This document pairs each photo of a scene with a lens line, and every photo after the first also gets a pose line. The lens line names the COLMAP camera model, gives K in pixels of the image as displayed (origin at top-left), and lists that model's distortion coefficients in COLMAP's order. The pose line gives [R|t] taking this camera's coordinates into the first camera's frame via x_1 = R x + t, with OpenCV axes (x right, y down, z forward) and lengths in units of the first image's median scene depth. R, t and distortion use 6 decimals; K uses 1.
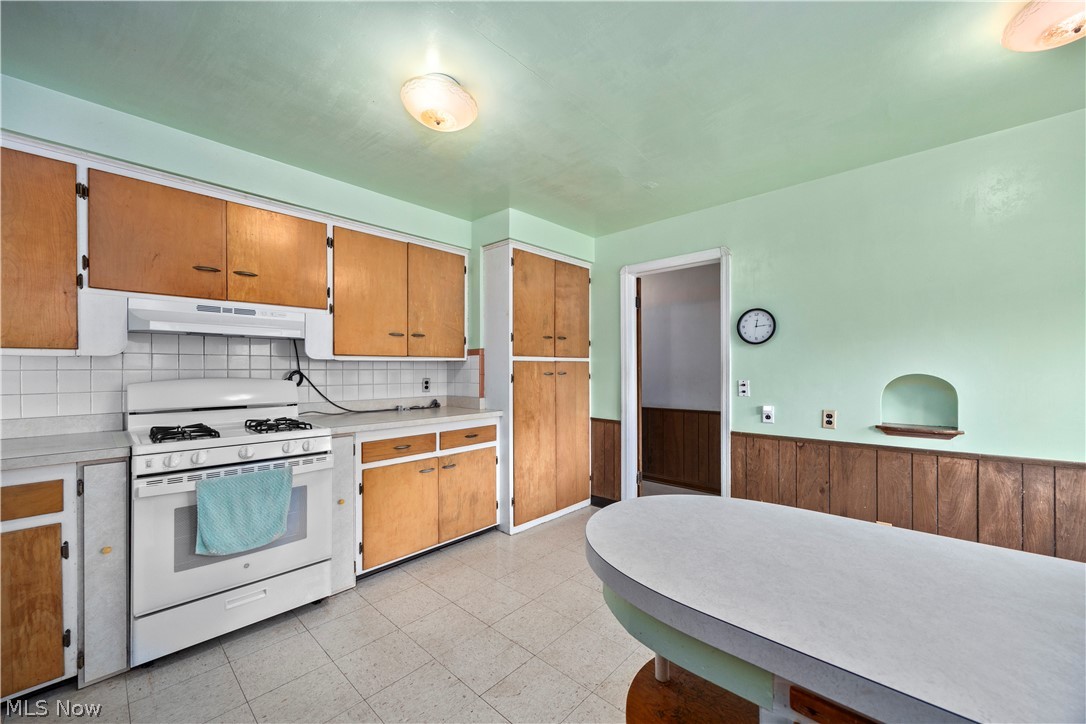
lens RADIAL K [[416.8, 0, 543.0], [0, 416.8, 366.8], [0, 0, 1]] dist [-0.001421, -0.000254]
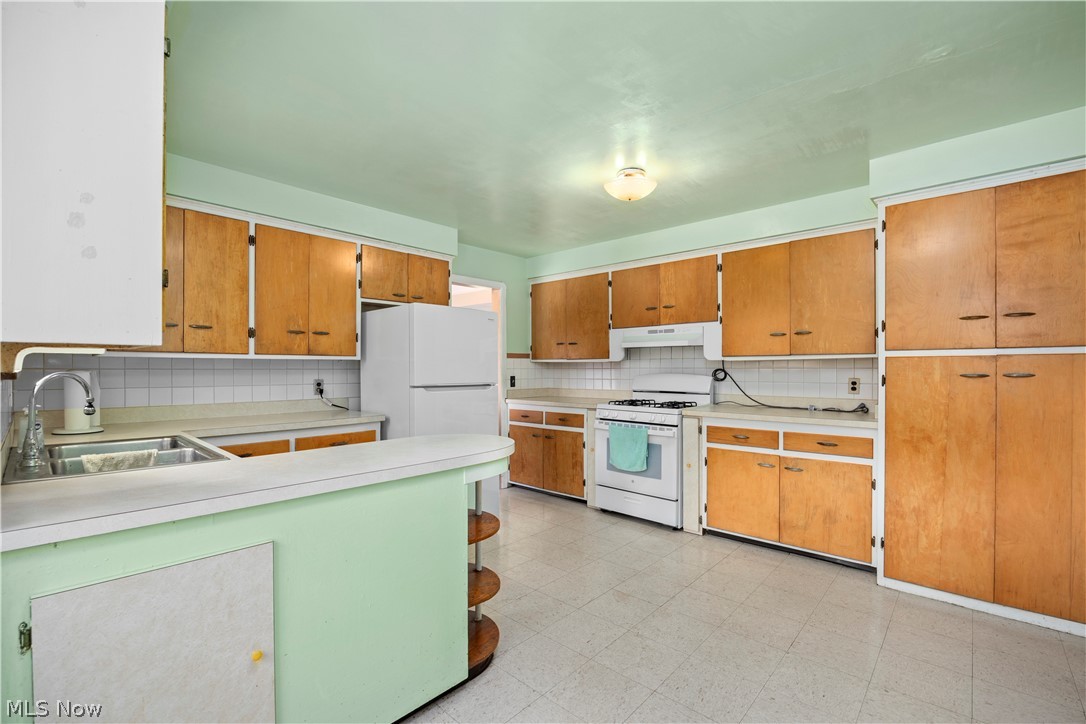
lens RADIAL K [[465.7, 0, 543.0], [0, 465.7, 362.0], [0, 0, 1]] dist [-0.018886, -0.000075]
pose [[0.015262, -0.010283, -0.999831, 0.838604], [0.006241, 0.999929, -0.010189, -0.000768], [0.999864, -0.006084, 0.015325, 0.412569]]
